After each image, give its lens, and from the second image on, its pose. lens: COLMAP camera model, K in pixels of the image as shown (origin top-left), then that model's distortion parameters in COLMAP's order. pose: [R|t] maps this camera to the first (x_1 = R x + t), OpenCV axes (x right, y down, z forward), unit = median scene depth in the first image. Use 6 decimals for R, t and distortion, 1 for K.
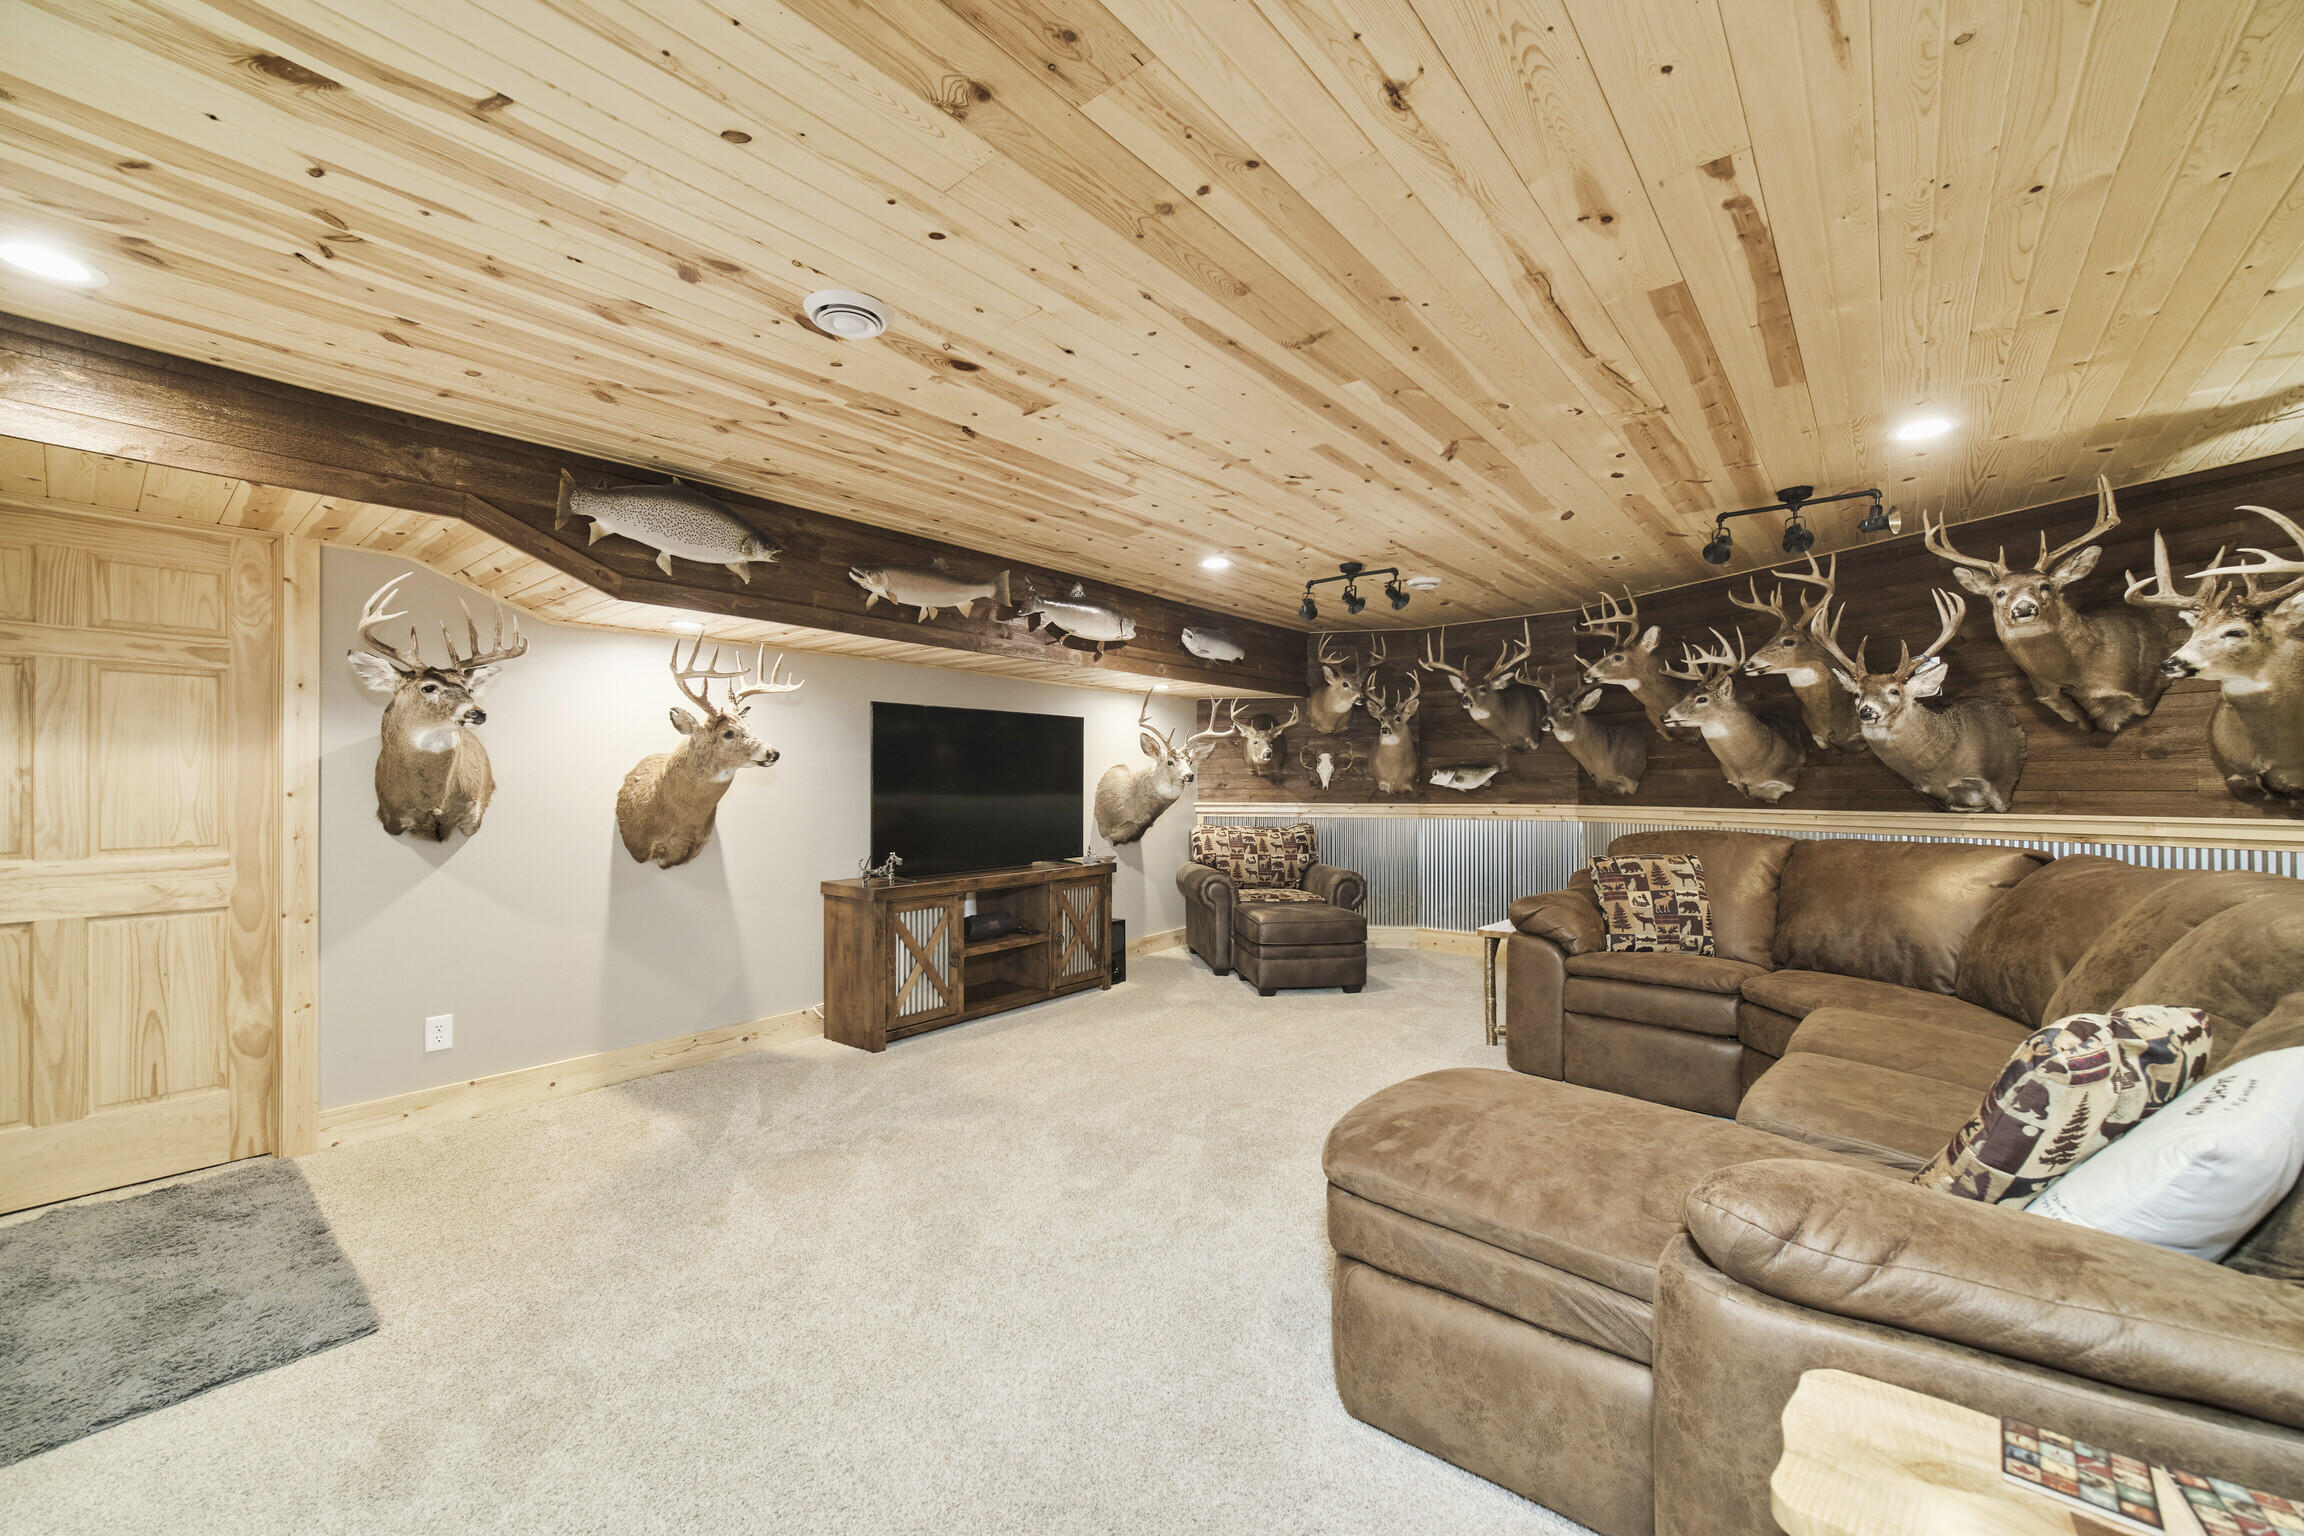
lens RADIAL K [[897.7, 0, 1152.0], [0, 897.7, 774.7], [0, 0, 1]] dist [-0.008561, -0.000321]
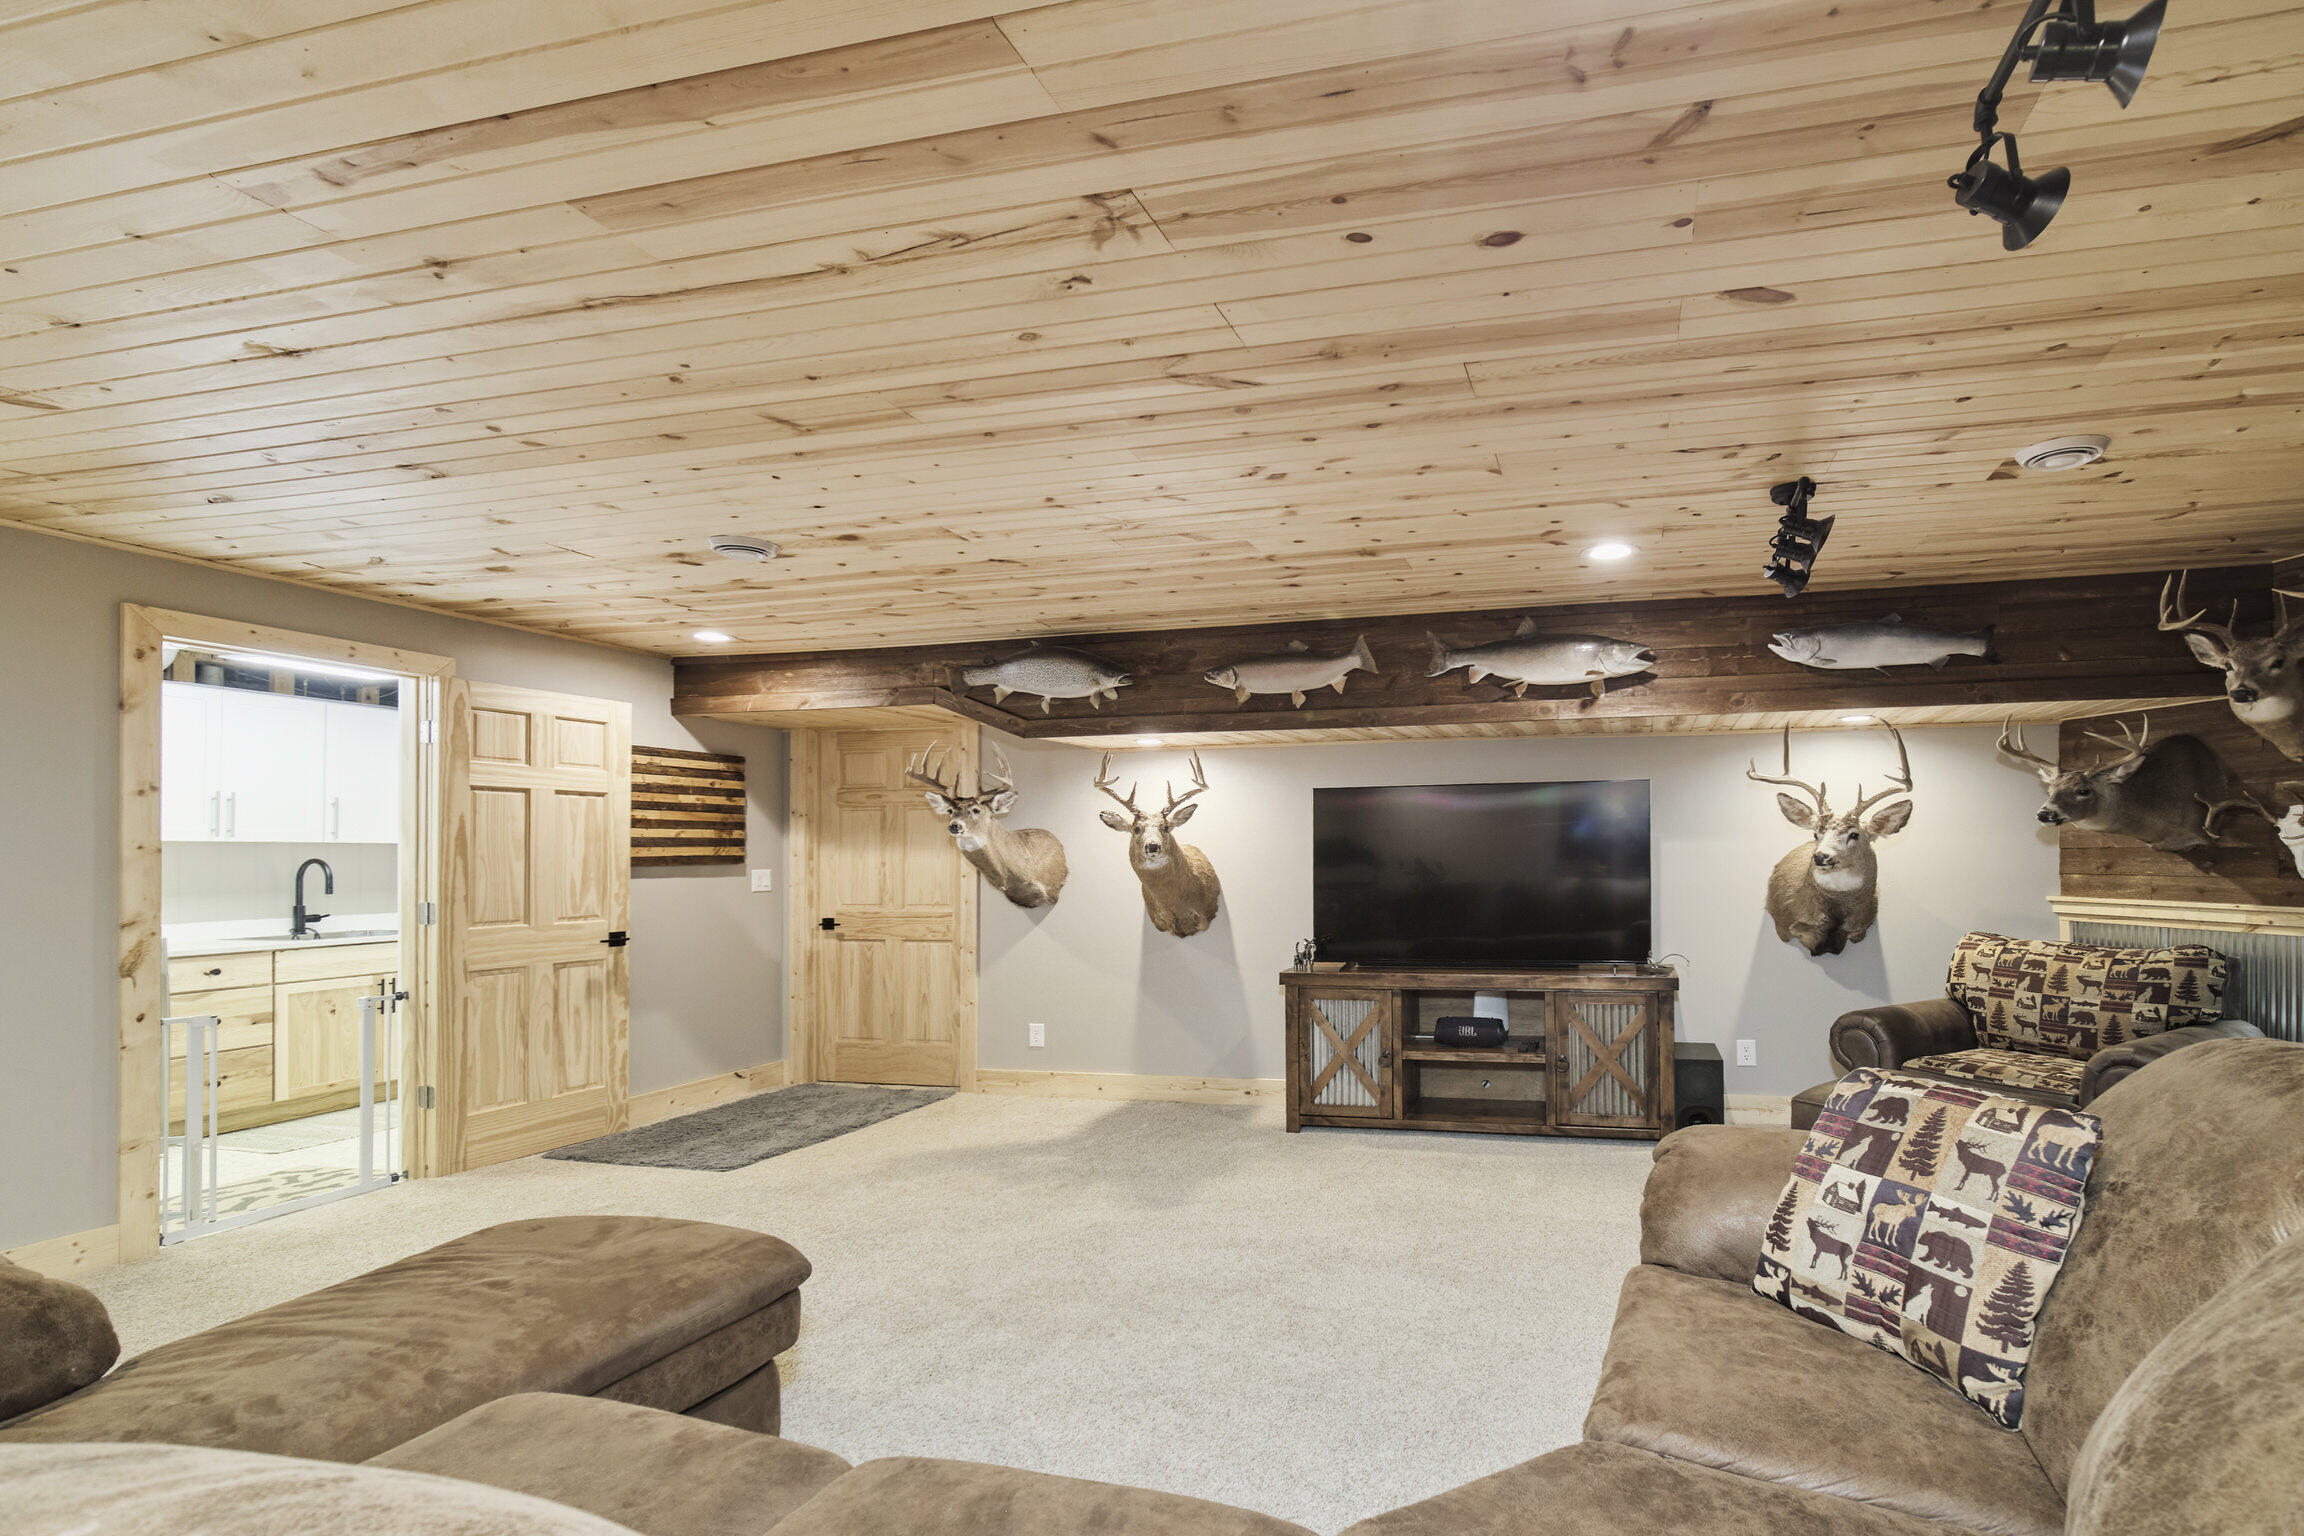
lens RADIAL K [[897.7, 0, 1168.9], [0, 897.7, 852.1], [0, 0, 1]] dist [-0.008561, -0.000321]
pose [[0.482269, -0.009703, -0.875969, 0.499620], [0.014641, 0.999888, -0.003015, -0.009042], [0.875901, -0.011371, 0.482357, 0.367568]]
